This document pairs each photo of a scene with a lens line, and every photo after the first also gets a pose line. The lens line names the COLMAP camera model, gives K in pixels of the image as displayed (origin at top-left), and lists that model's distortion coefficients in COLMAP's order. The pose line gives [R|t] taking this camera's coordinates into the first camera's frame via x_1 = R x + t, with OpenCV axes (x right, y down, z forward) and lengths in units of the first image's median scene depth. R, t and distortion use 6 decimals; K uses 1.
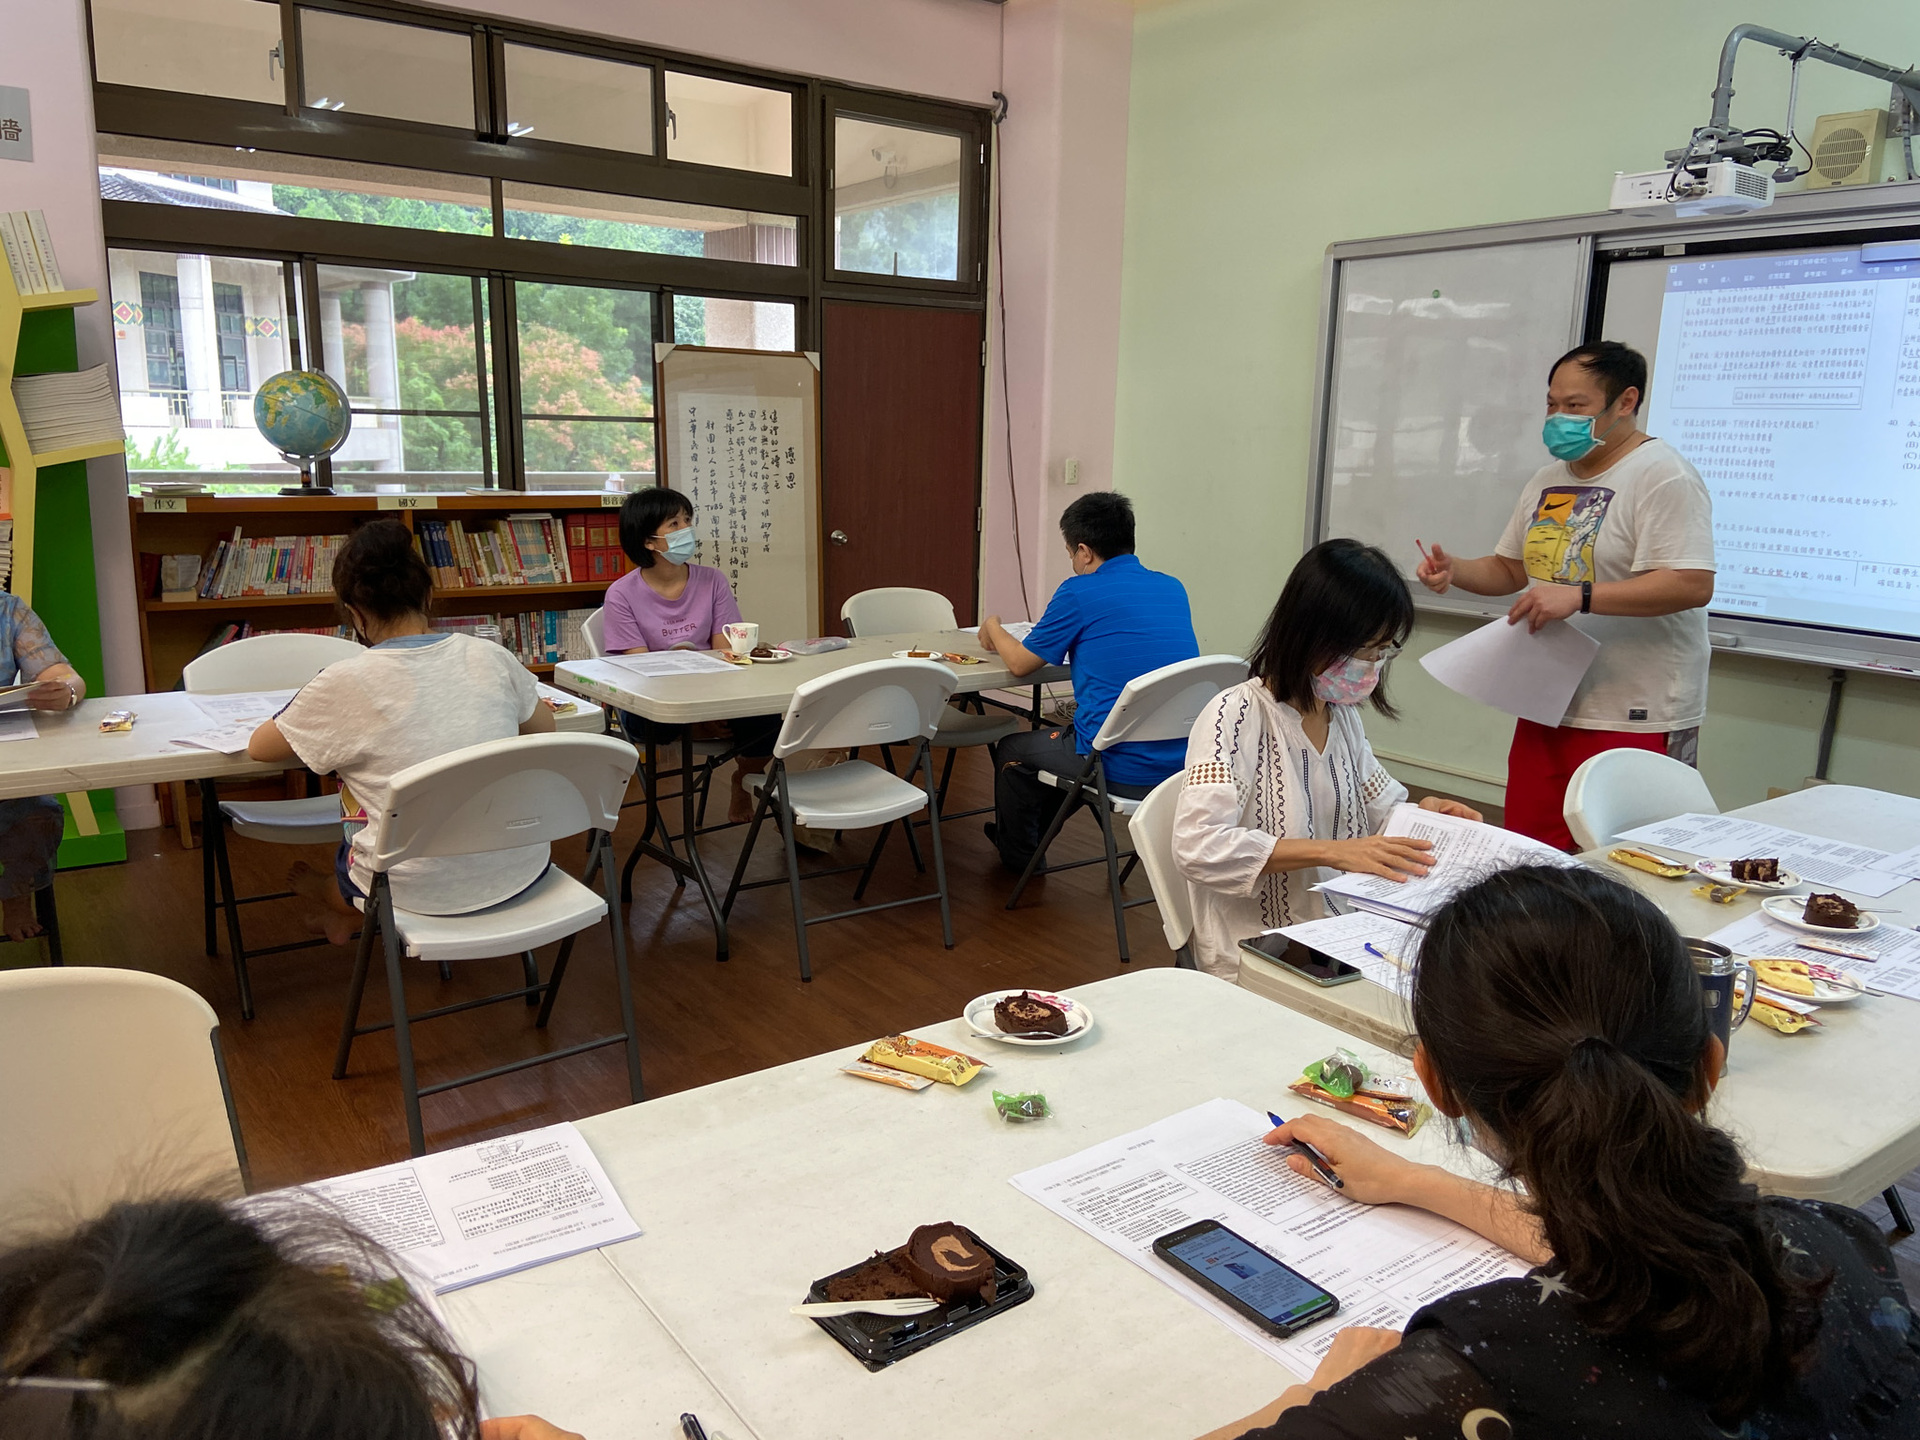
lens RADIAL K [[1438.7, 0, 960.0], [0, 1438.7, 720.0], [0, 0, 1]] dist [0.103236, -0.164689]
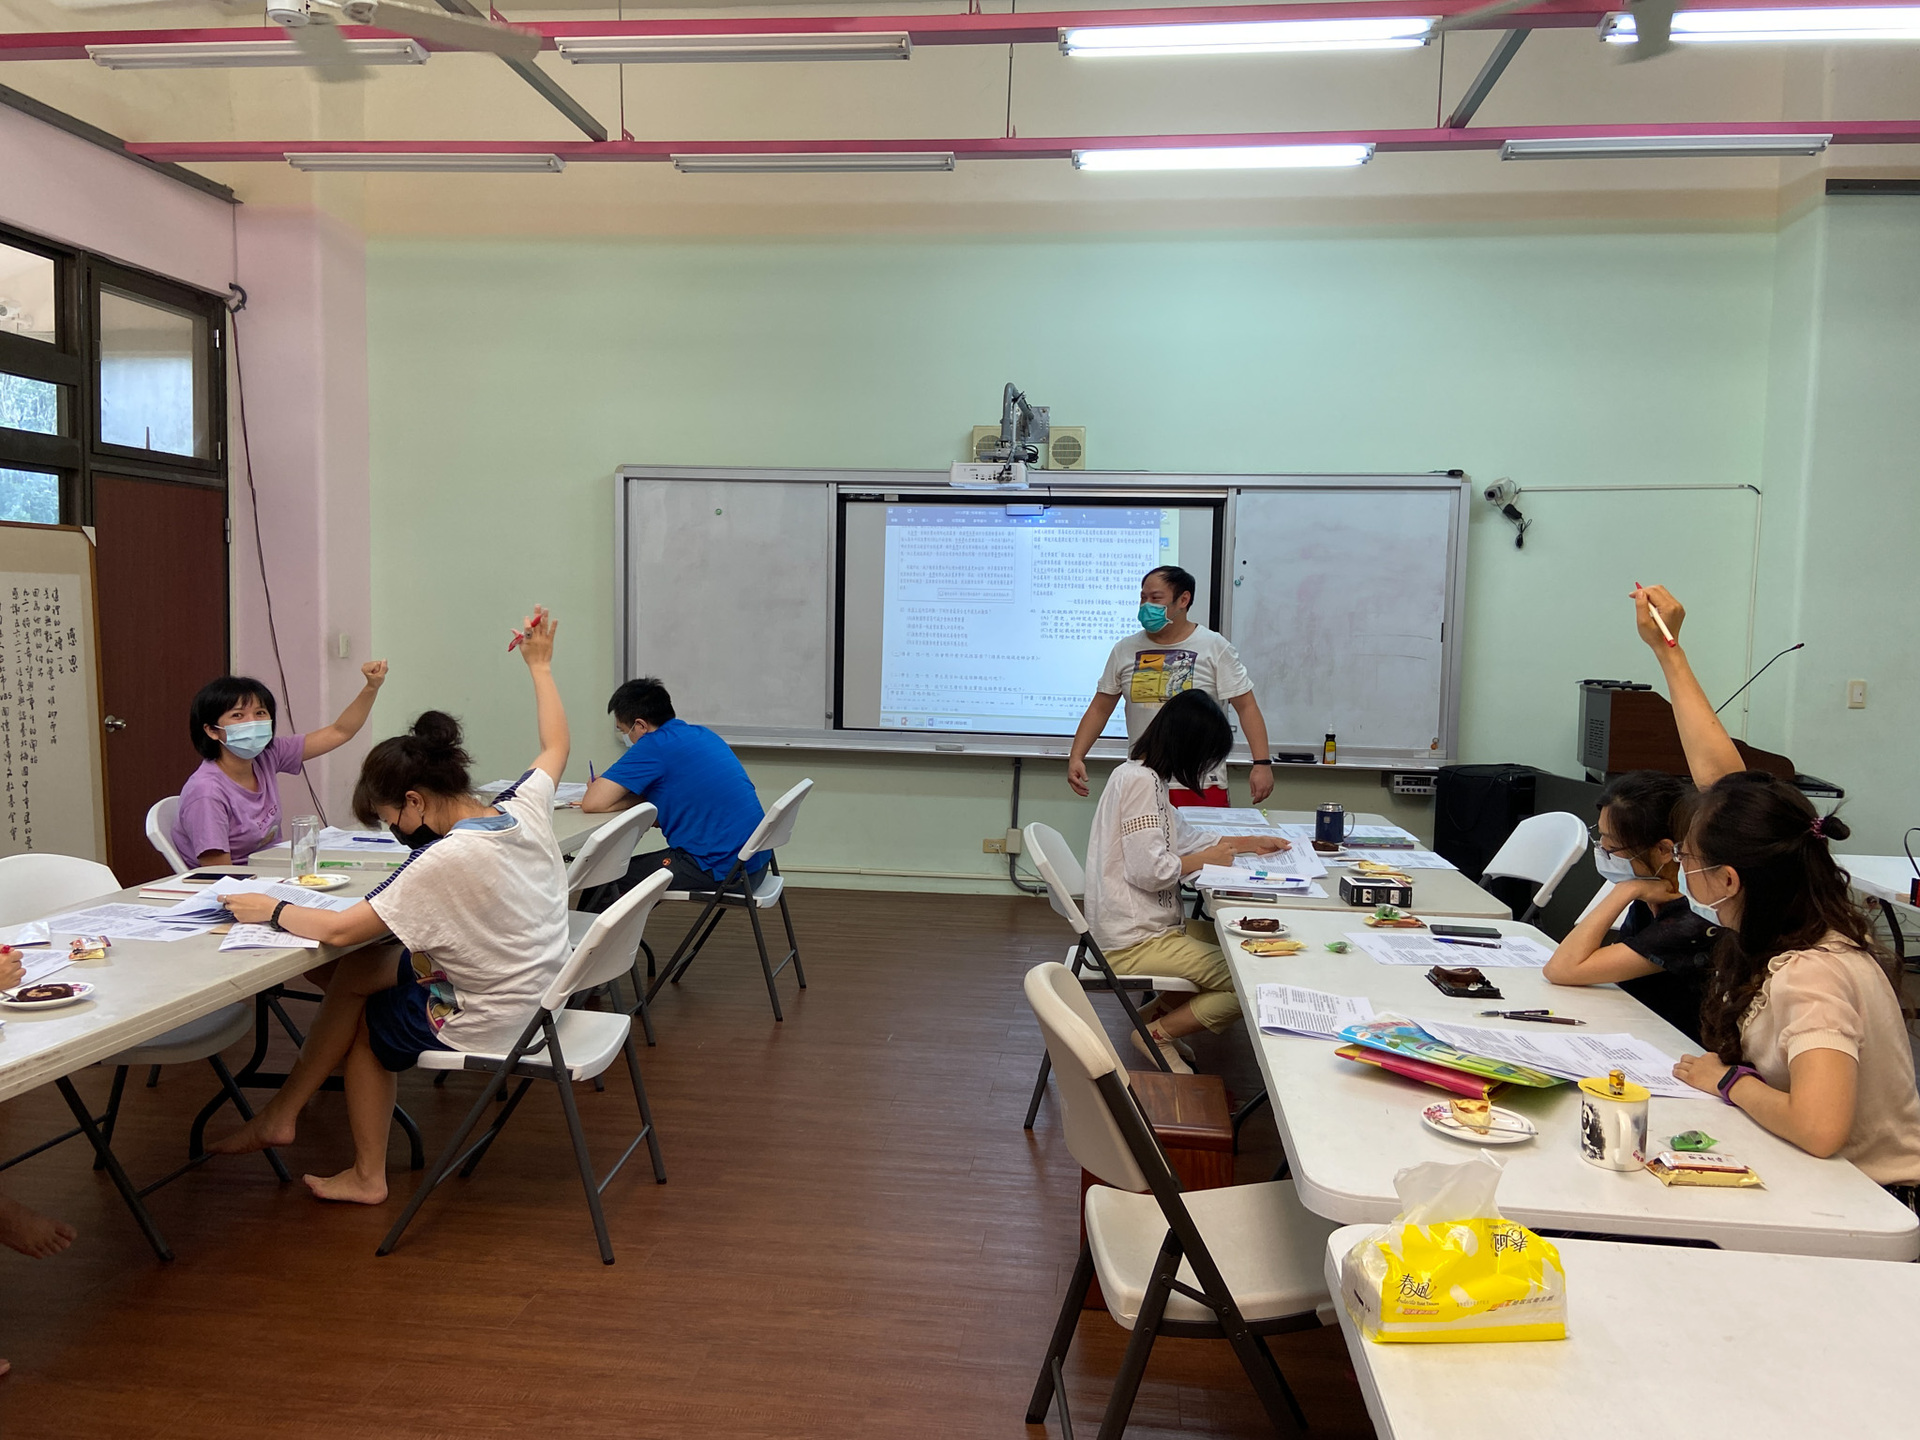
lens RADIAL K [[1411.8, 0, 960.0], [0, 1411.8, 720.0], [0, 0, 1]] dist [0.000046, -0.002128]
pose [[0.648664, -0.065004, 0.758294, -0.438675], [0.138909, 0.989722, -0.033984, -0.023983], [-0.748291, 0.127378, 0.651026, 0.012450]]
